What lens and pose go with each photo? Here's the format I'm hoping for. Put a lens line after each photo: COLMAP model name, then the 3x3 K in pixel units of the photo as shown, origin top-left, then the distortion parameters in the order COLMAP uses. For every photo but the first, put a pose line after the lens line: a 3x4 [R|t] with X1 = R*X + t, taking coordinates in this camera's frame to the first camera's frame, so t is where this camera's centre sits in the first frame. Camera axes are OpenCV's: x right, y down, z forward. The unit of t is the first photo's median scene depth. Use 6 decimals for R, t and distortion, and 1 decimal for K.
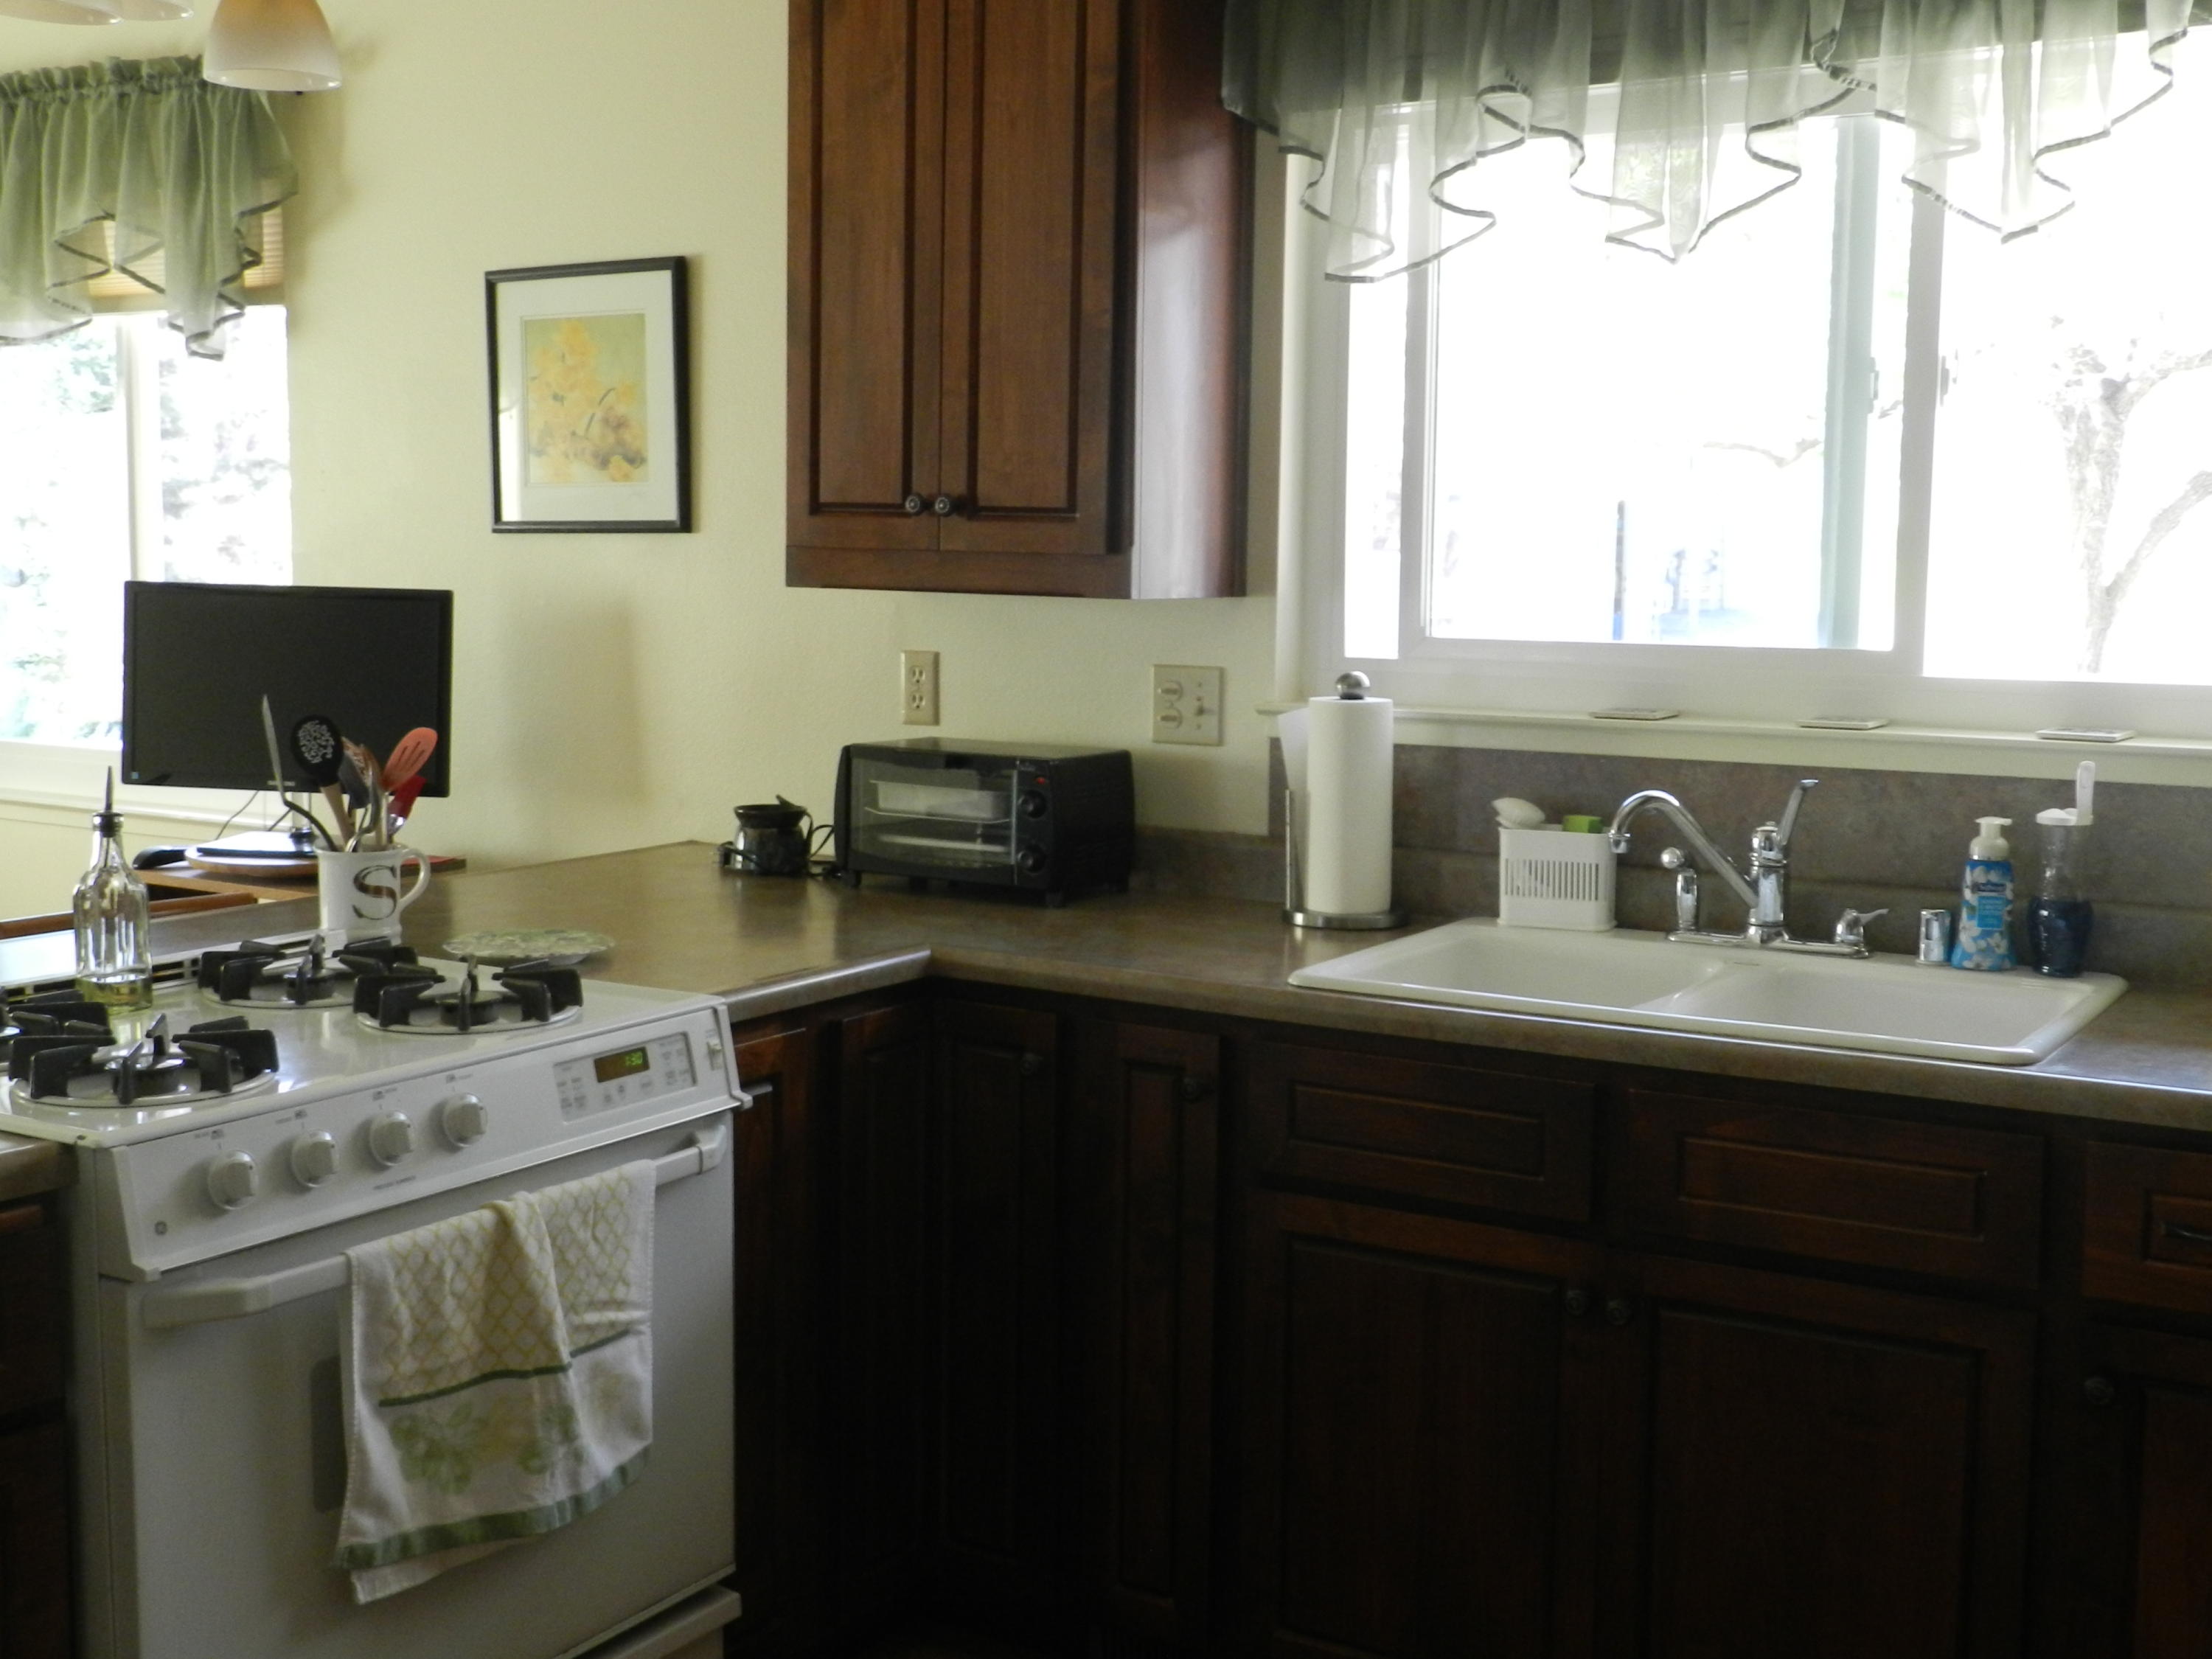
lens RADIAL K [[2498.3, 0, 1106.0], [0, 2498.3, 829.5], [0, 0, 1]] dist [0.016338, -0.023688]
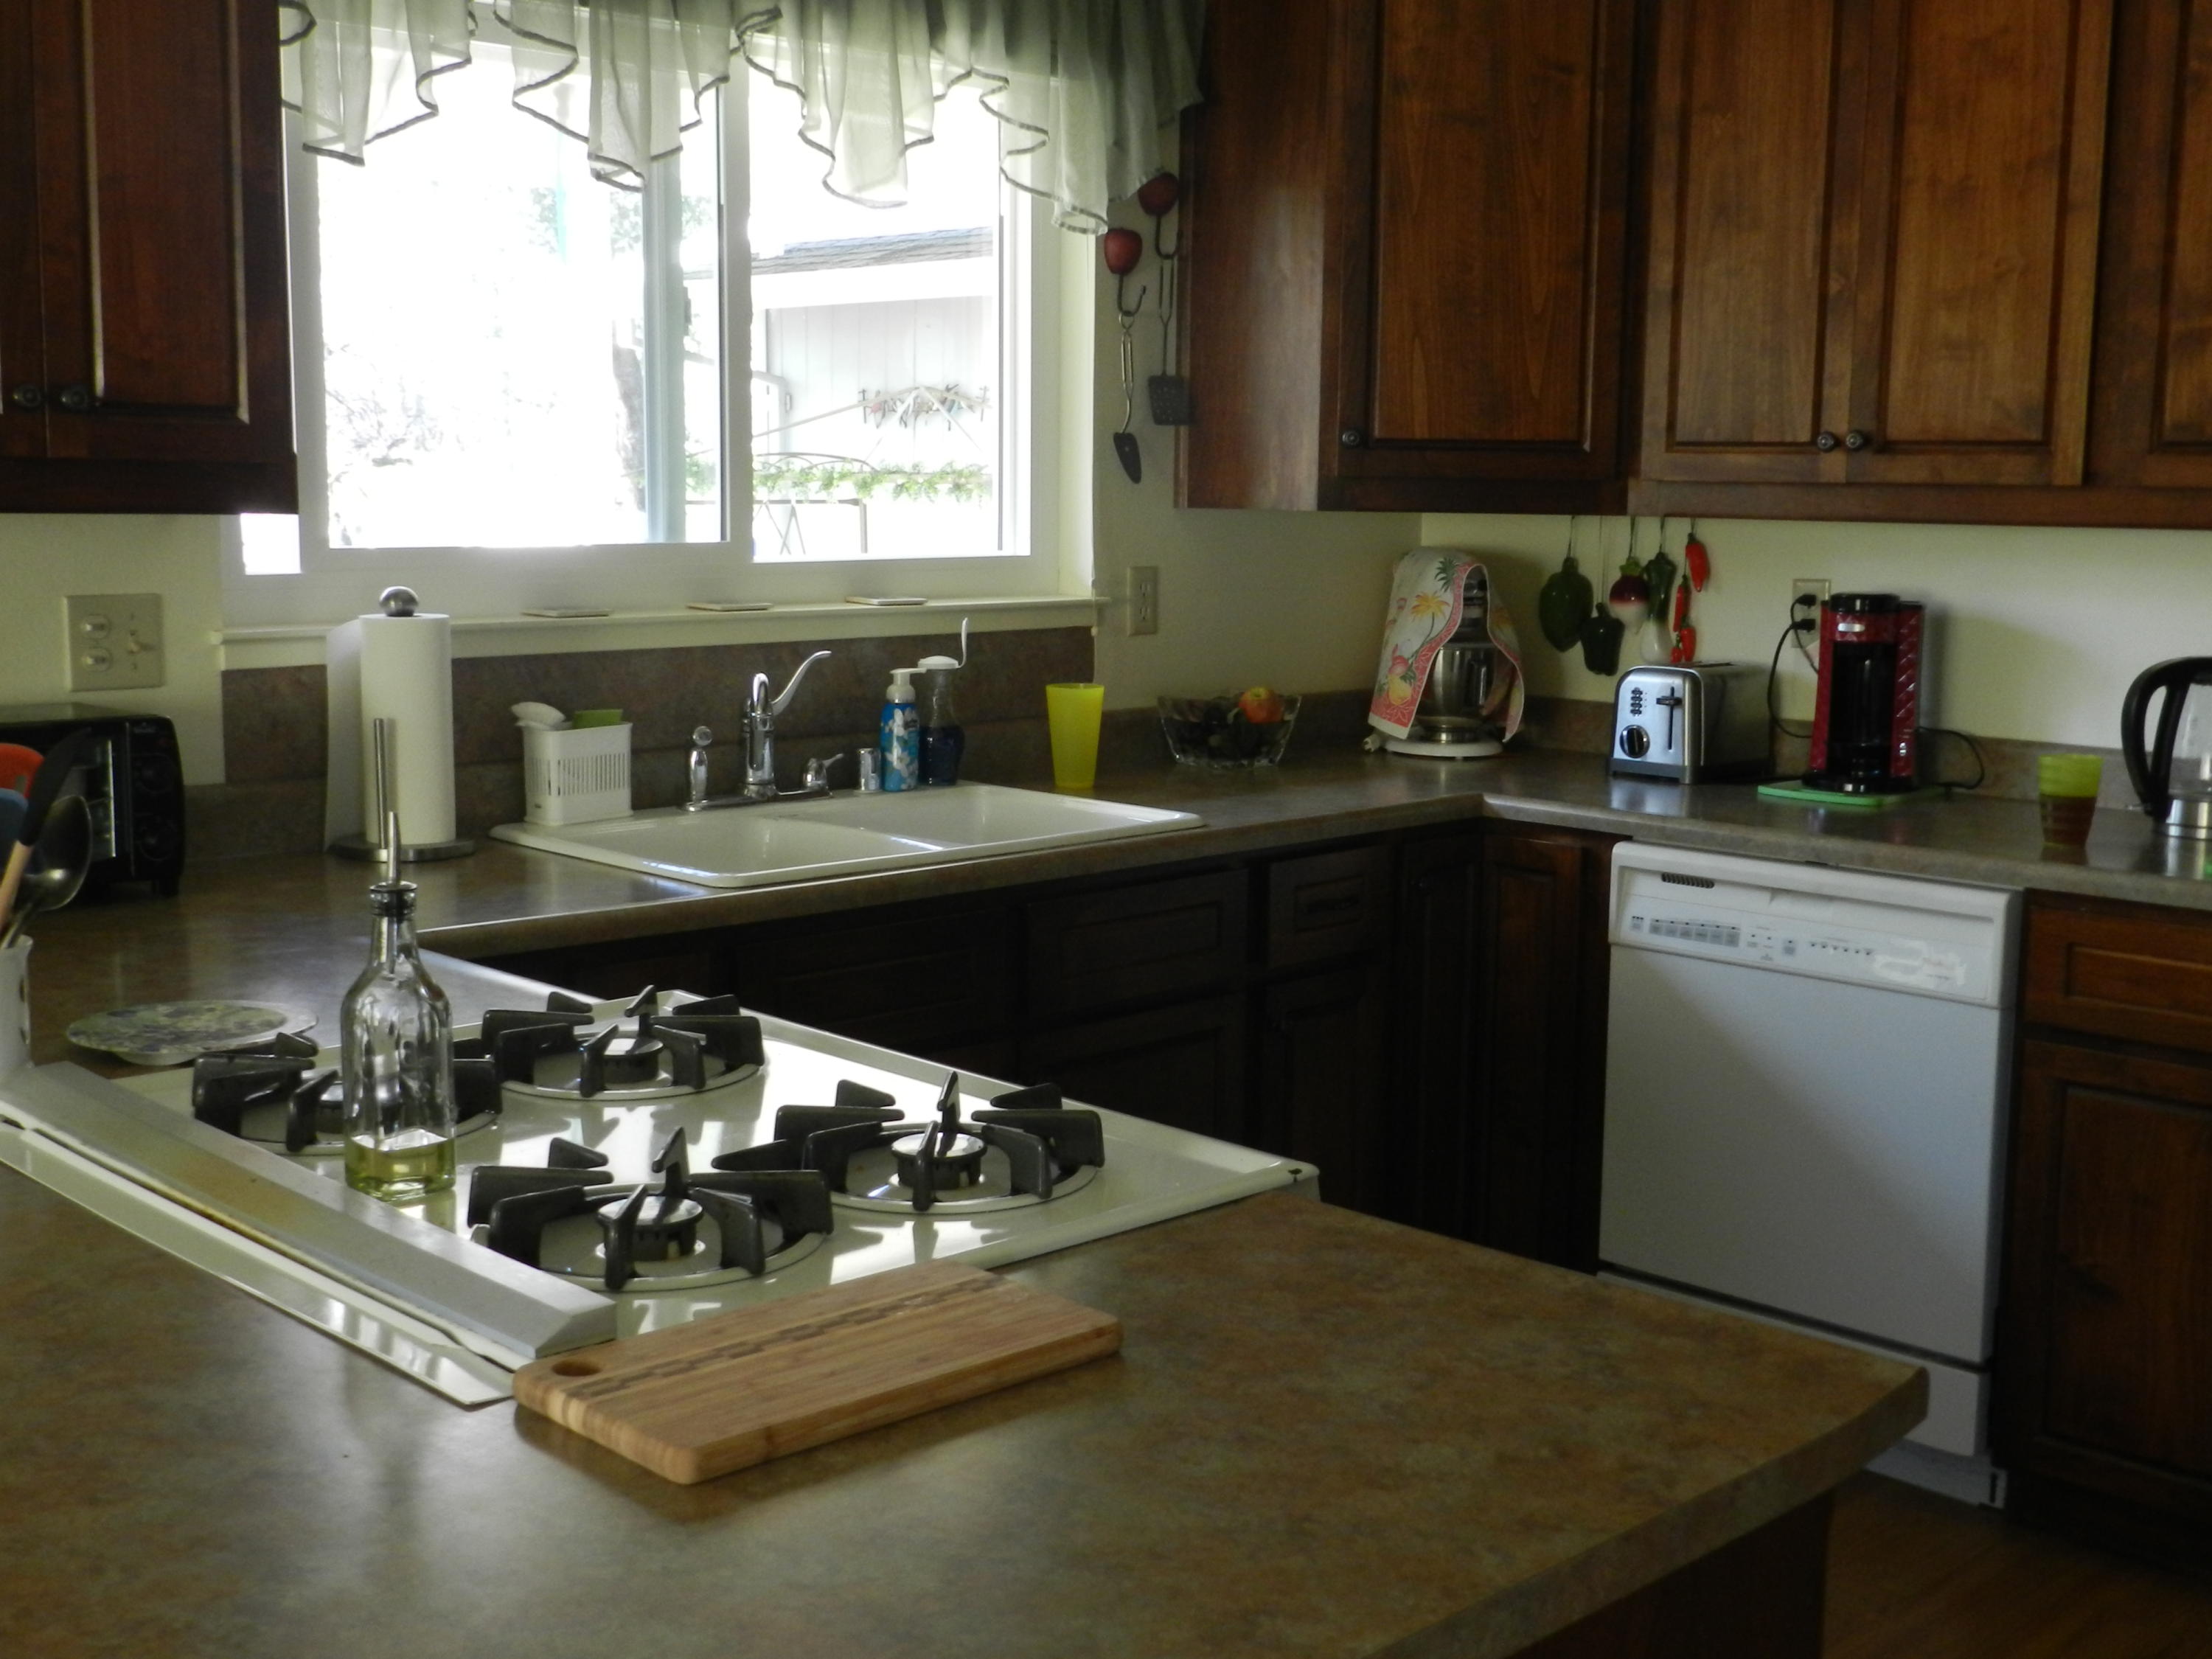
lens RADIAL K [[2498.3, 0, 1106.0], [0, 2498.3, 829.5], [0, 0, 1]] dist [0.016338, -0.023688]
pose [[0.256321, -0.147612, 0.955254, -0.778297], [0.100790, 0.986965, 0.125467, -0.067465], [-0.961322, 0.064120, 0.267858, 0.523275]]
